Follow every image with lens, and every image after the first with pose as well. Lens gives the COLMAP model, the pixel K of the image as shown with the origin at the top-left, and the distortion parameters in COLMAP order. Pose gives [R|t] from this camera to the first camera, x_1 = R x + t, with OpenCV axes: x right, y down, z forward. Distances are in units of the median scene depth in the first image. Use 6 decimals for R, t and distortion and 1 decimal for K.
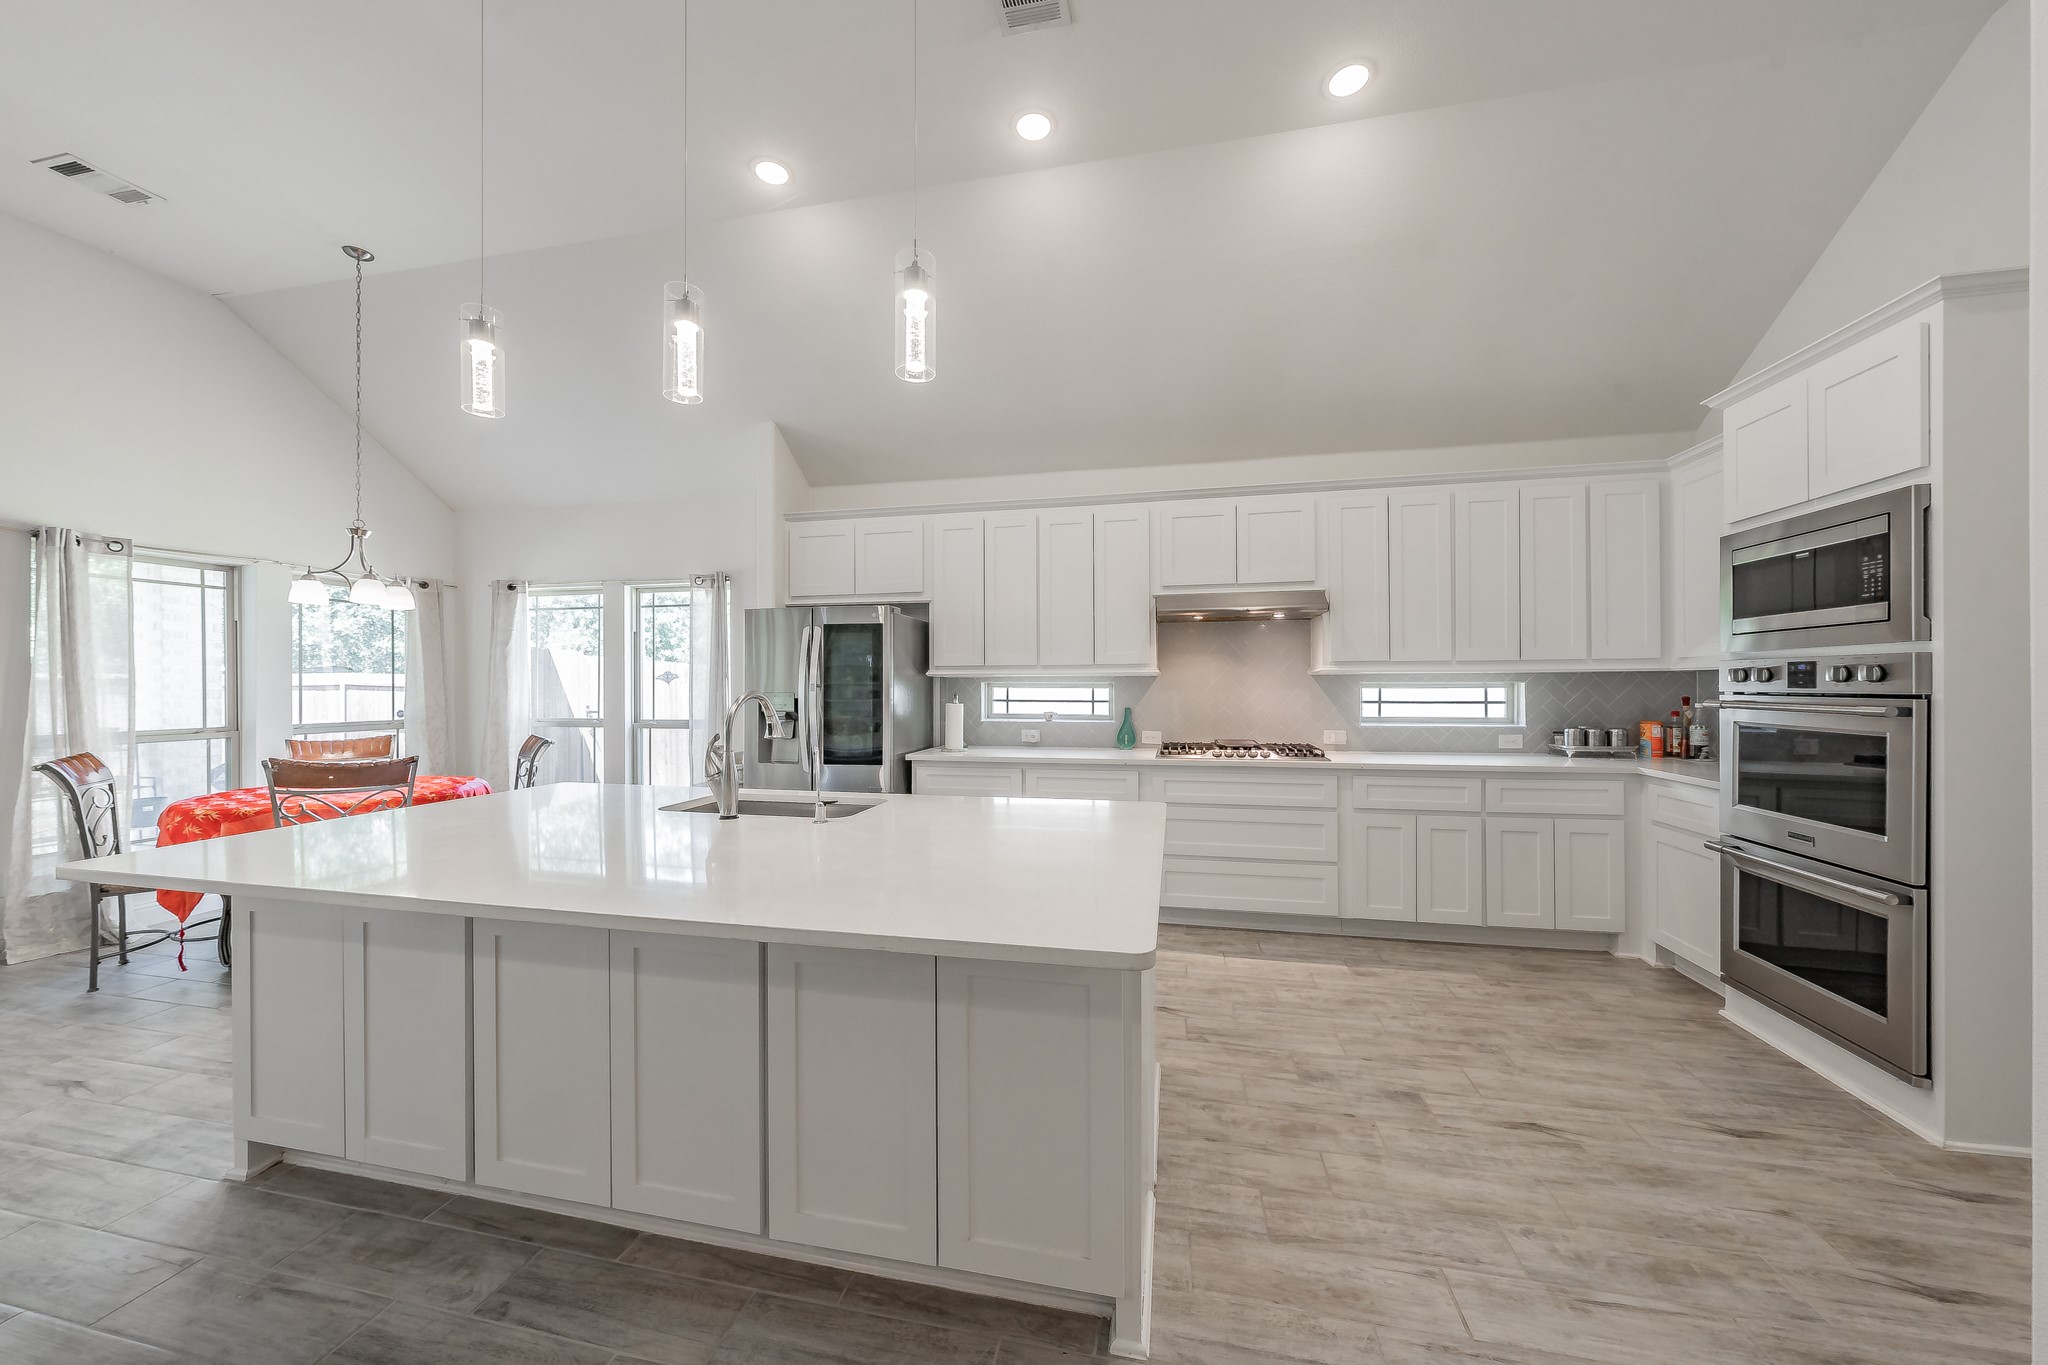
lens RADIAL K [[706.9, 0, 1028.0], [0, 706.9, 683.5], [0, 0, 1]] dist [-0.006061, 0.001165]
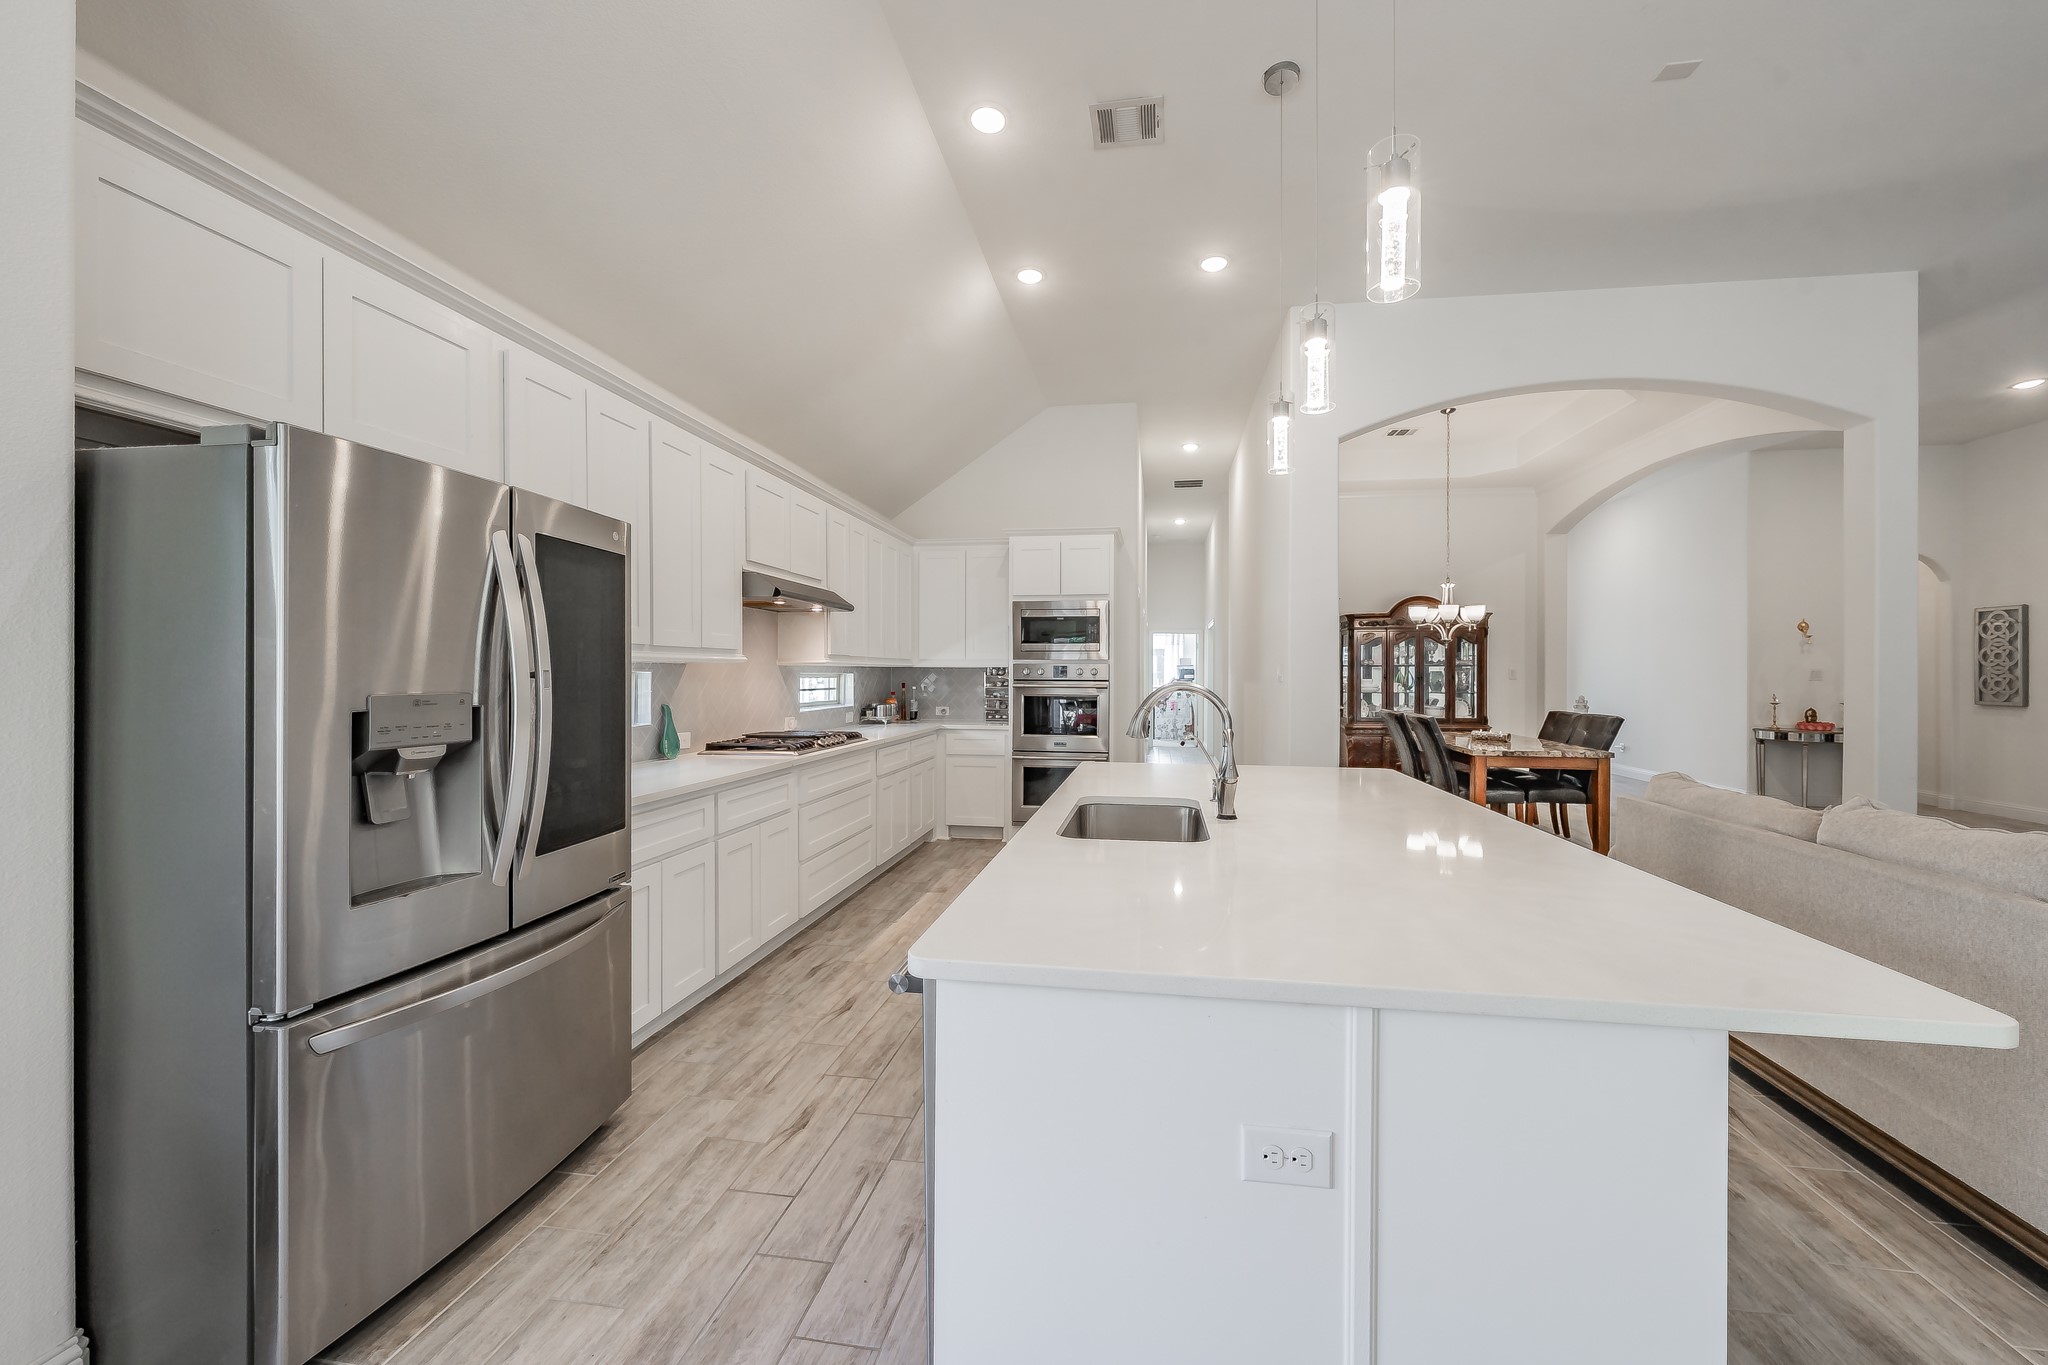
lens RADIAL K [[745.7, 0, 1059.3], [0, 745.7, 672.8], [0, 0, 1]] dist [-0.000041, -0.000288]
pose [[-0.071937, 0.004212, 0.997400, -0.810626], [-0.006781, 0.999966, -0.004712, 0.001441], [-0.997386, -0.007102, -0.071906, 0.744328]]
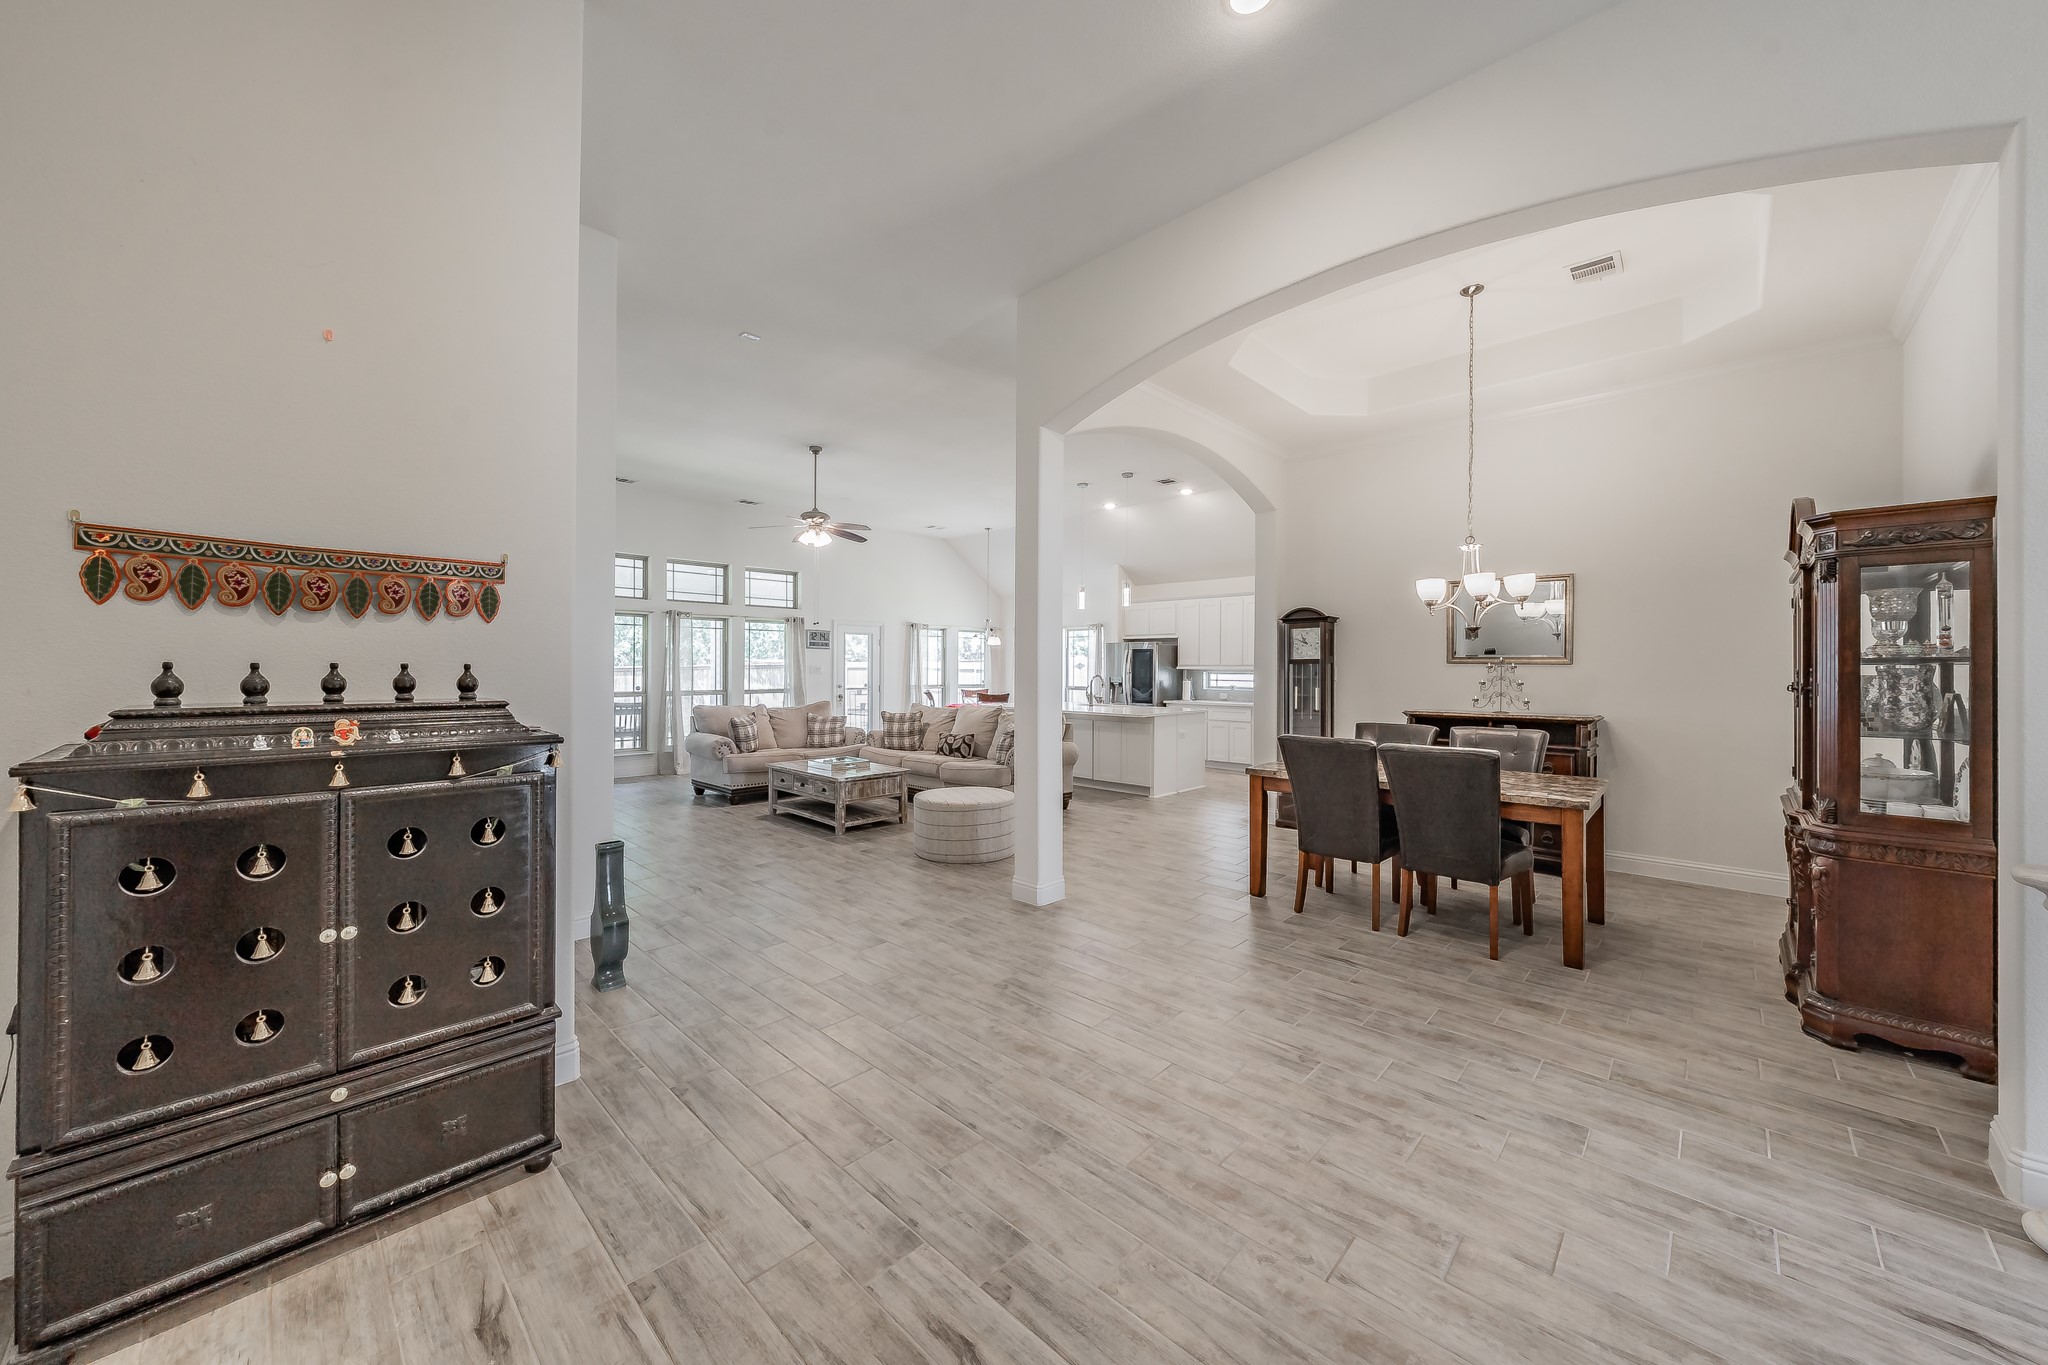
lens RADIAL K [[745.7, 0, 1011.0], [0, 745.7, 661.5], [0, 0, 1]] dist [-0.000041, -0.000288]
pose [[0.840333, 0.003762, -0.542057, 0.858443], [-0.006775, 0.999971, -0.003562, -0.026502], [0.542028, 0.006665, 0.840334, -1.615815]]
